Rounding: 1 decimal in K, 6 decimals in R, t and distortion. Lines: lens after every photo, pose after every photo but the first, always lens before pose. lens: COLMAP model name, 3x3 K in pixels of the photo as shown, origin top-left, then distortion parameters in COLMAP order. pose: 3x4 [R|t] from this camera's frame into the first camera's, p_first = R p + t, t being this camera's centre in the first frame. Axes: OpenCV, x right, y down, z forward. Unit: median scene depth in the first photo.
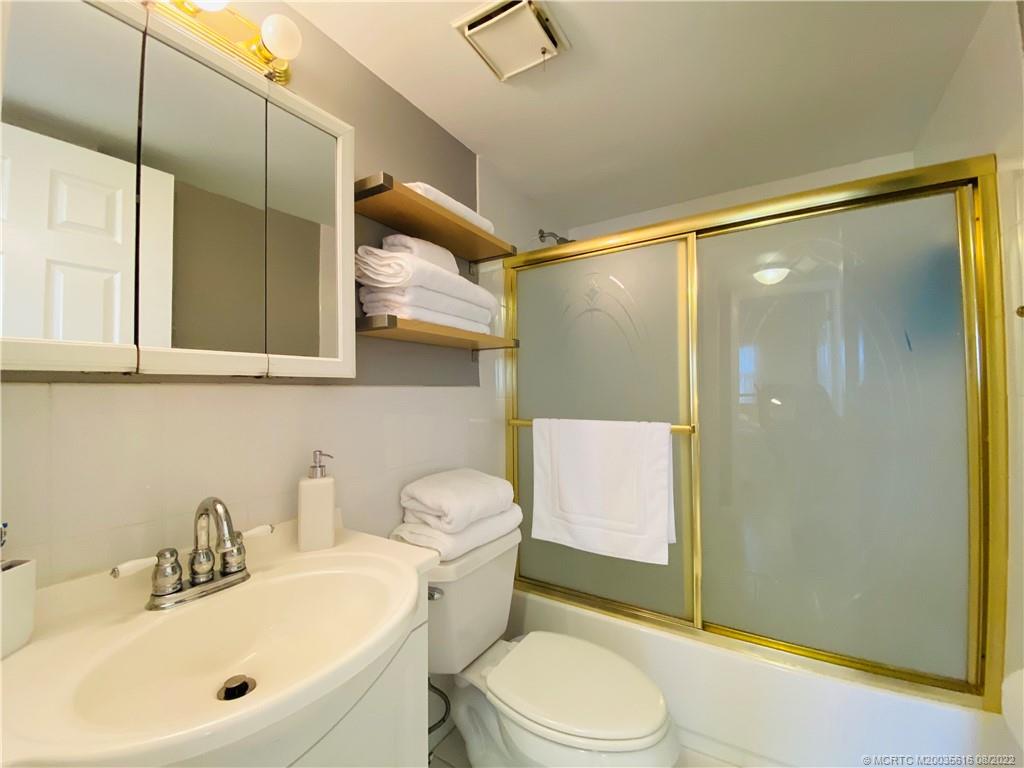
lens RADIAL K [[412.2, 0, 510.3], [0, 412.2, 383.4], [0, 0, 1]] dist [0.025339, -0.023279]
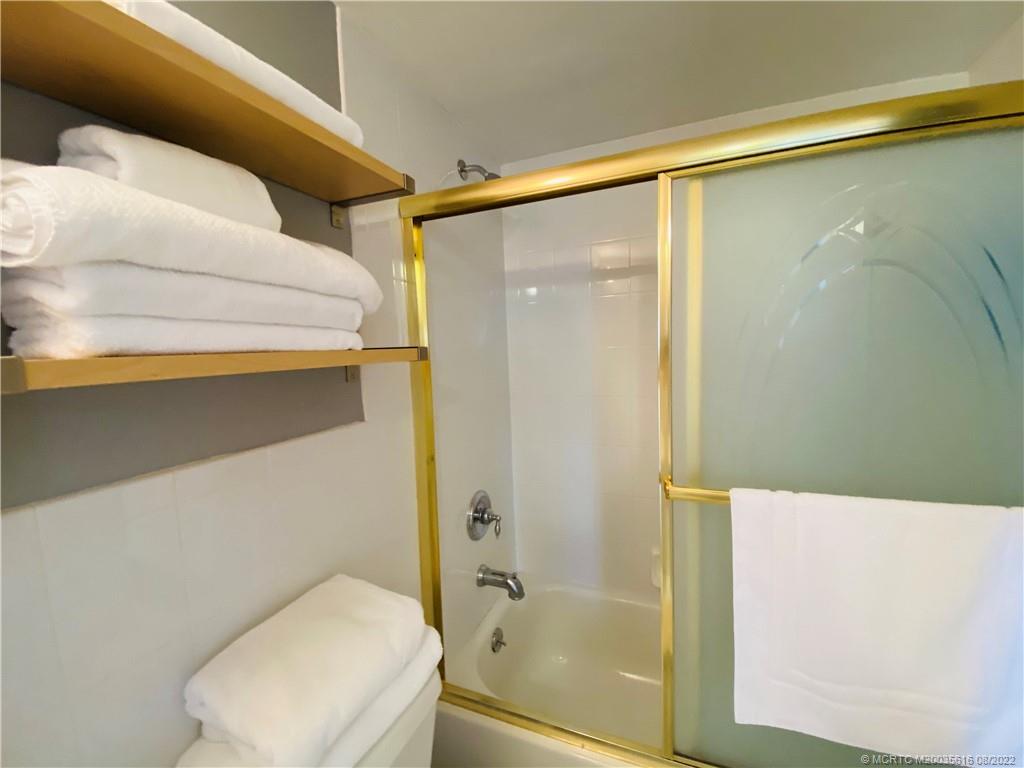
lens RADIAL K [[412.2, 0, 510.3], [0, 412.2, 383.4], [0, 0, 1]] dist [0.025339, -0.023279]
pose [[0.986229, -0.043196, 0.159645, 0.041031], [0.026445, 0.994057, 0.105598, -0.106703], [-0.163258, -0.099922, 0.981510, 0.389063]]
